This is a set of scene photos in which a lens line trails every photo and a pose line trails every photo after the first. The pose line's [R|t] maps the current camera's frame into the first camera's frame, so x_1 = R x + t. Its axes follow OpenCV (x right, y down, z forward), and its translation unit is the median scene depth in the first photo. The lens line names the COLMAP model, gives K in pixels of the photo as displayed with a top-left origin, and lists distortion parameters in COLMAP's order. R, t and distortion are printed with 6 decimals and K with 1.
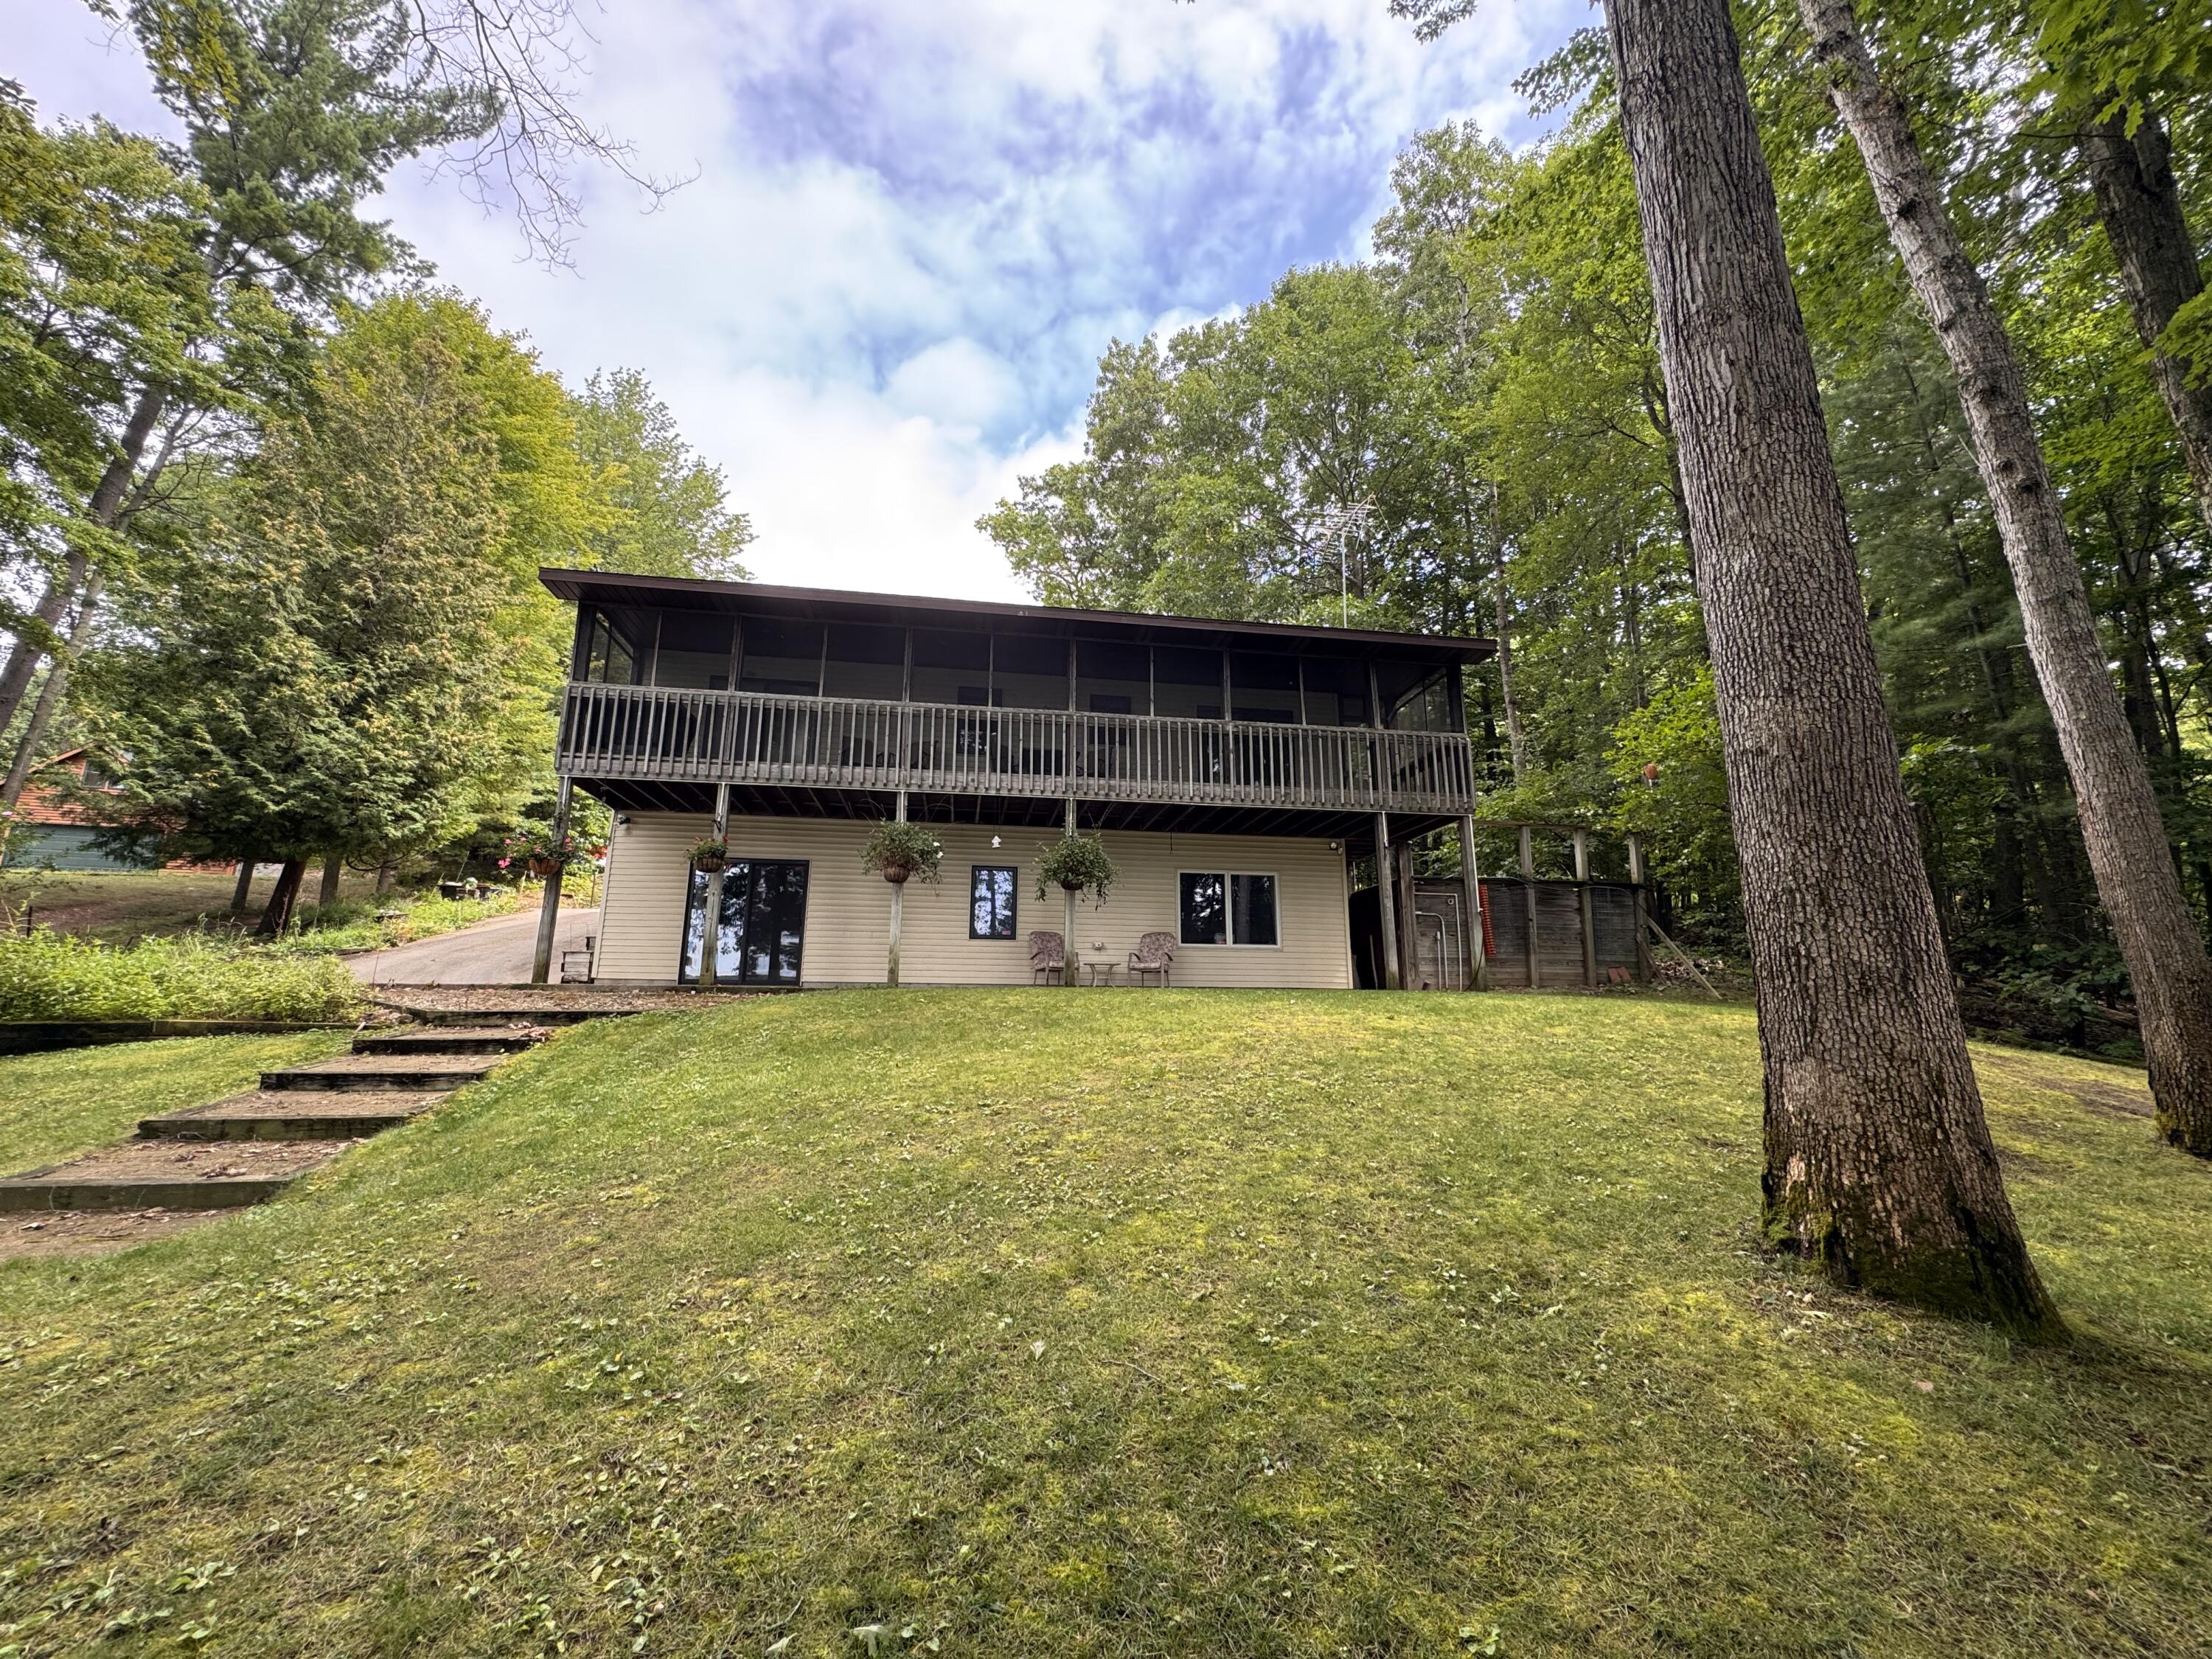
lens RADIAL K [[884.2, 0, 1093.8], [0, 884.2, 830.7], [0, 0, 1]] dist [0.001357, 0.000200]
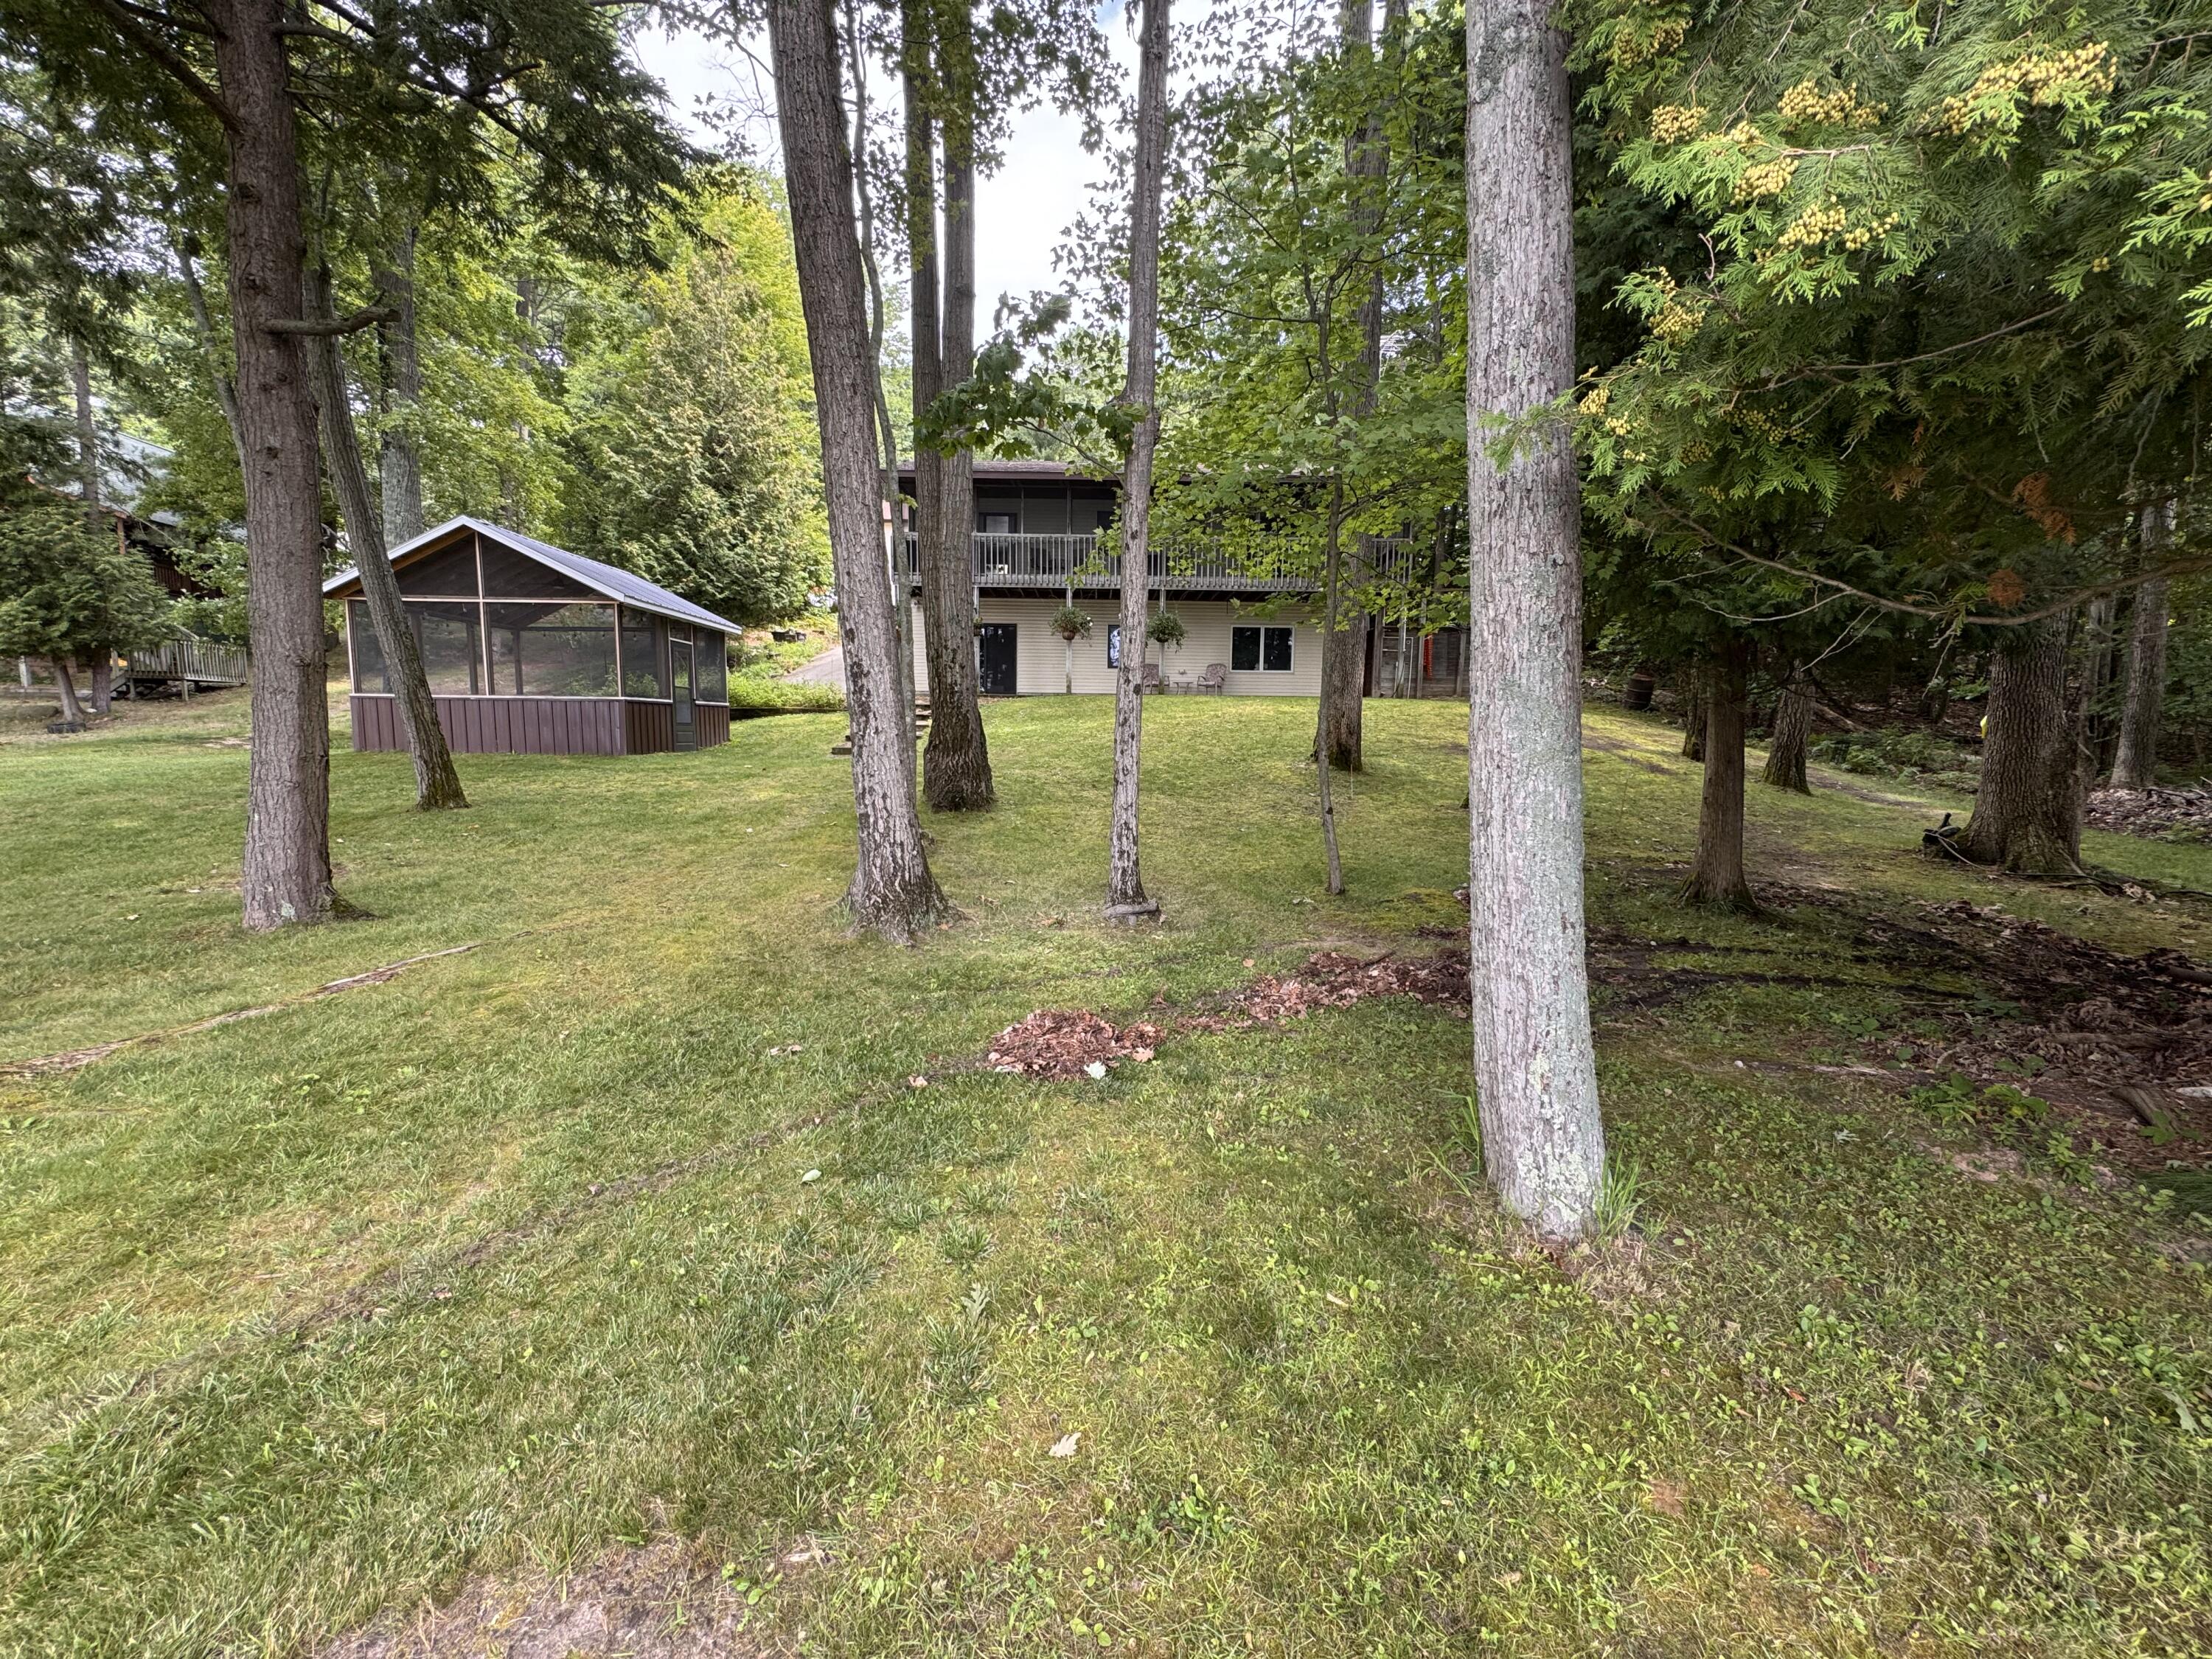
lens RADIAL K [[884.2, 0, 1108.7], [0, 884.2, 813.0], [0, 0, 1]] dist [0.001357, 0.000200]
pose [[0.986374, 0.015941, -0.163744, 0.144253], [0.032577, 0.956662, 0.289371, -0.107554], [0.161261, -0.290763, 0.943108, -0.717806]]
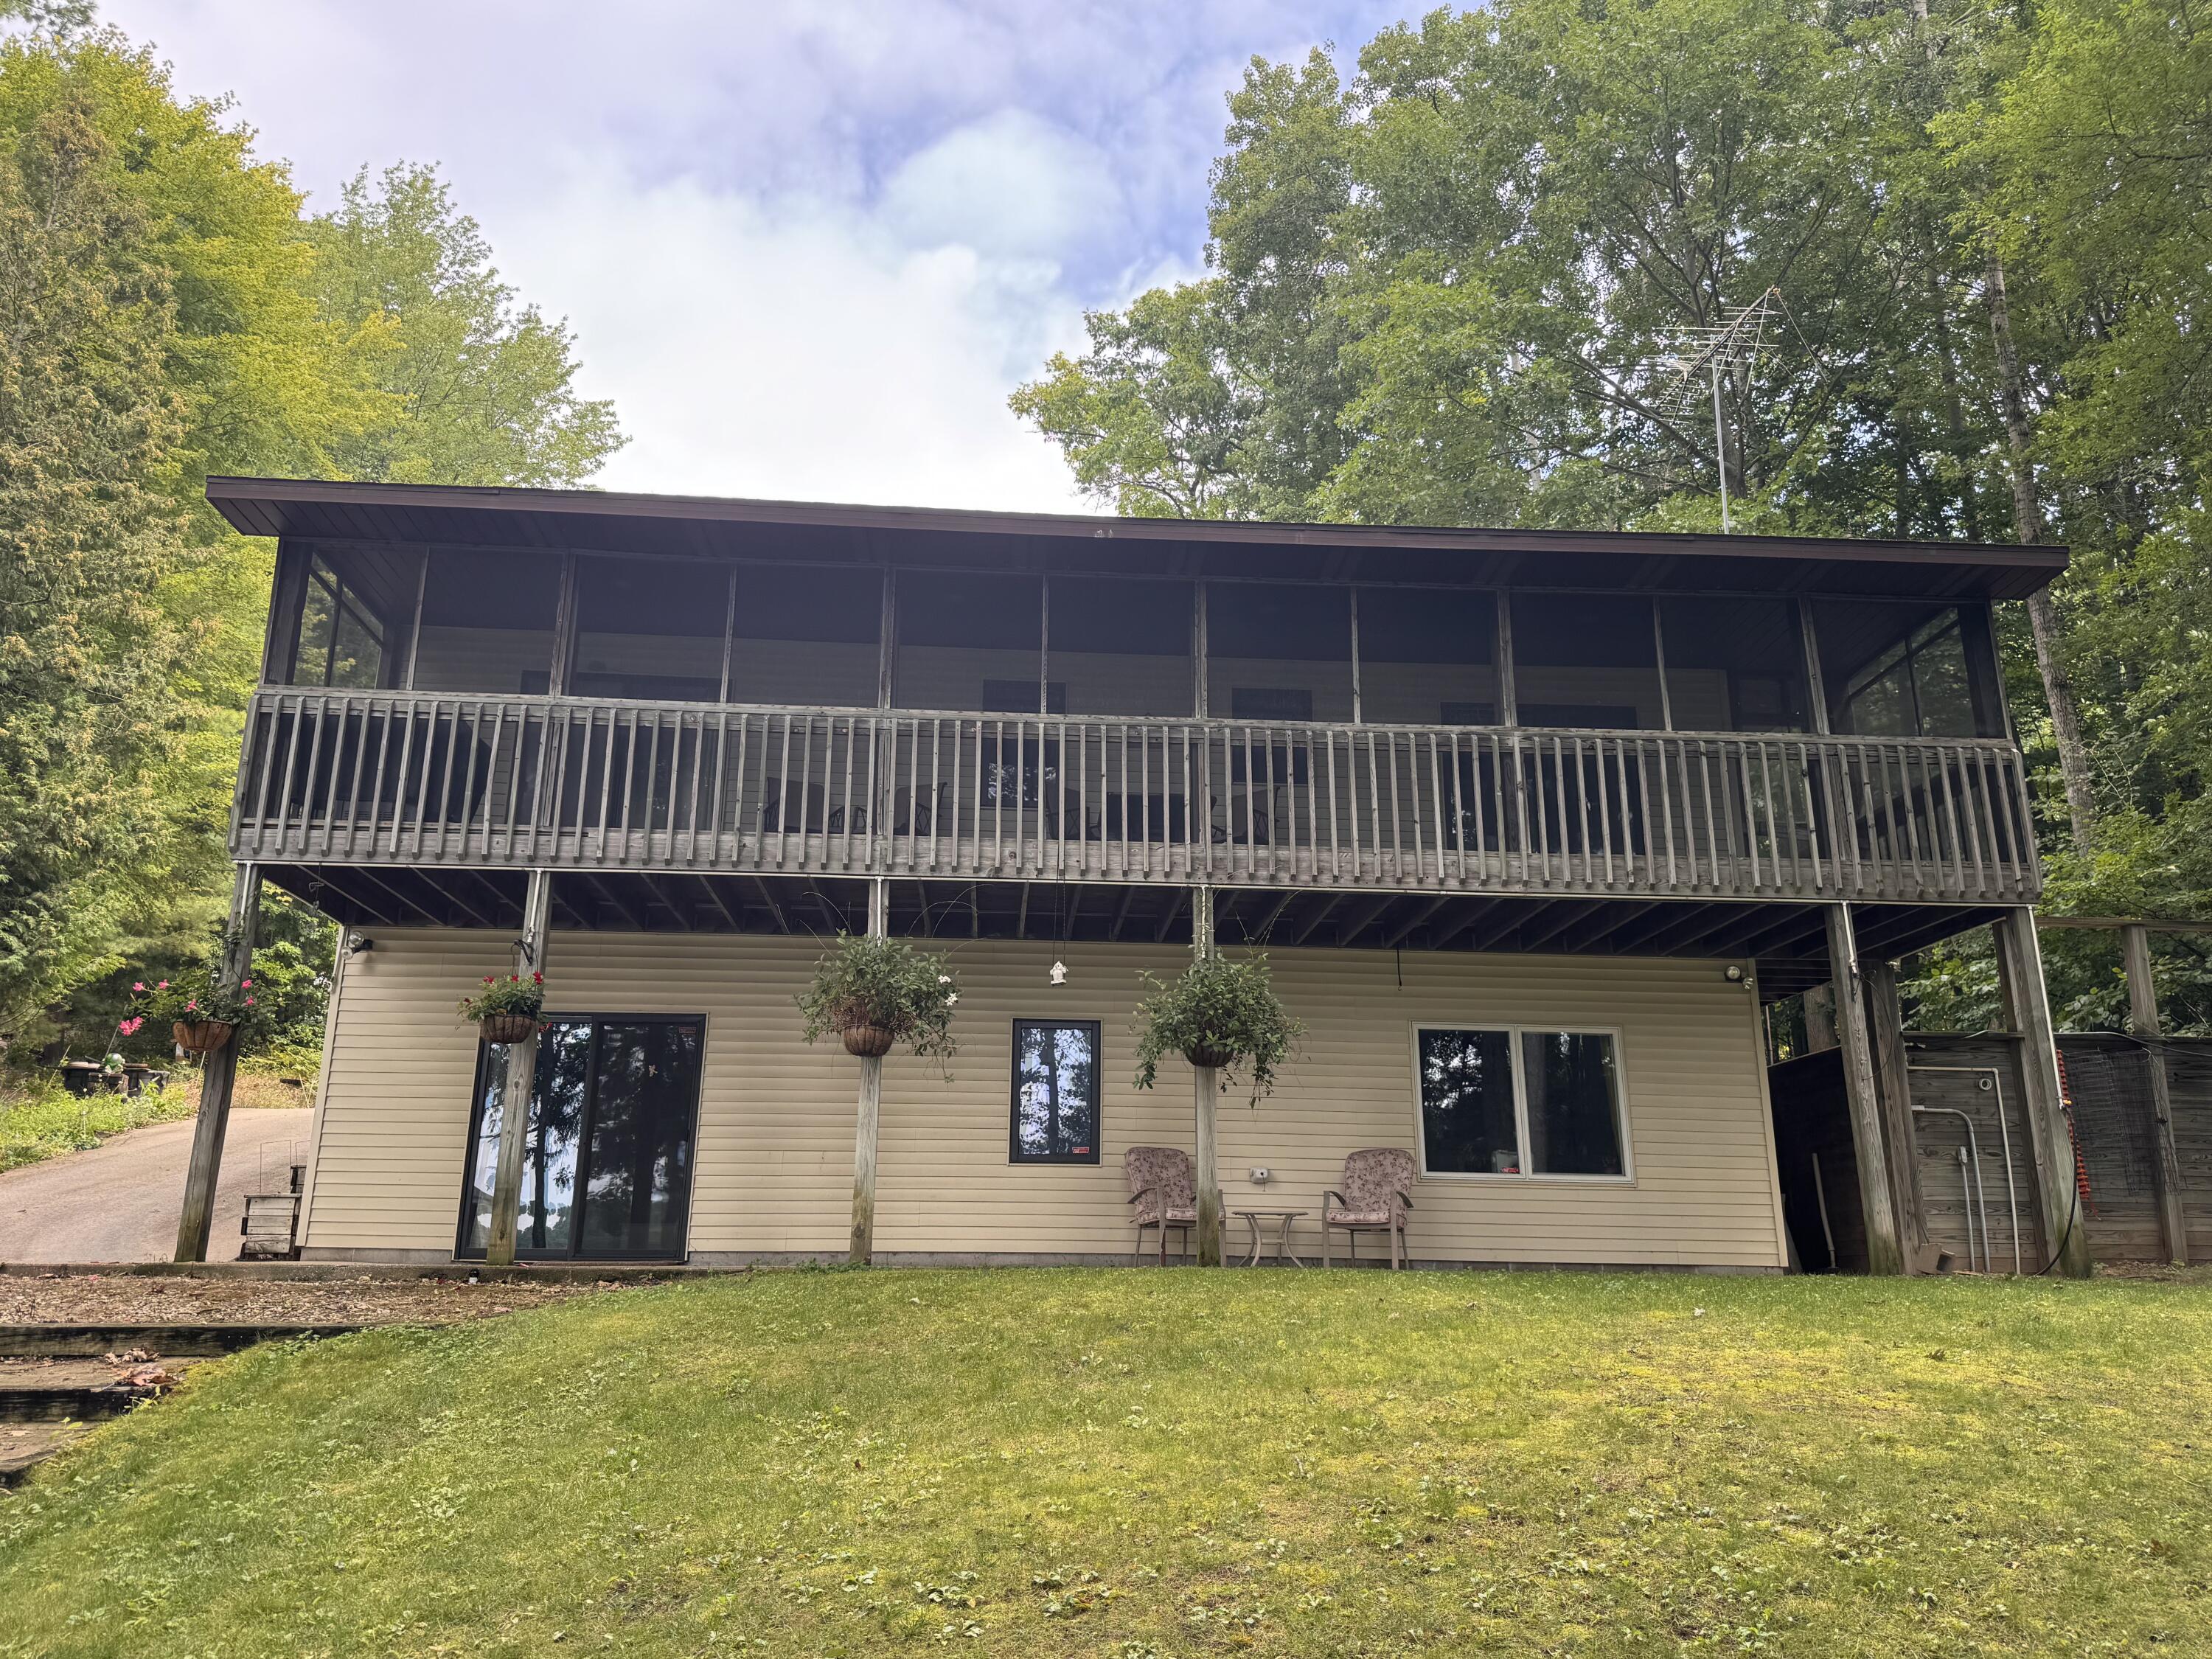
lens RADIAL K [[1573.8, 0, 1095.7], [0, 1573.8, 837.0], [0, 0, 1]] dist [0.038085, -0.017652]
pose [[0.996357, -0.021858, -0.082427, -0.010584], [0.015924, 0.997279, -0.071982, -0.000462], [0.083776, 0.070407, 0.993994, 0.076184]]
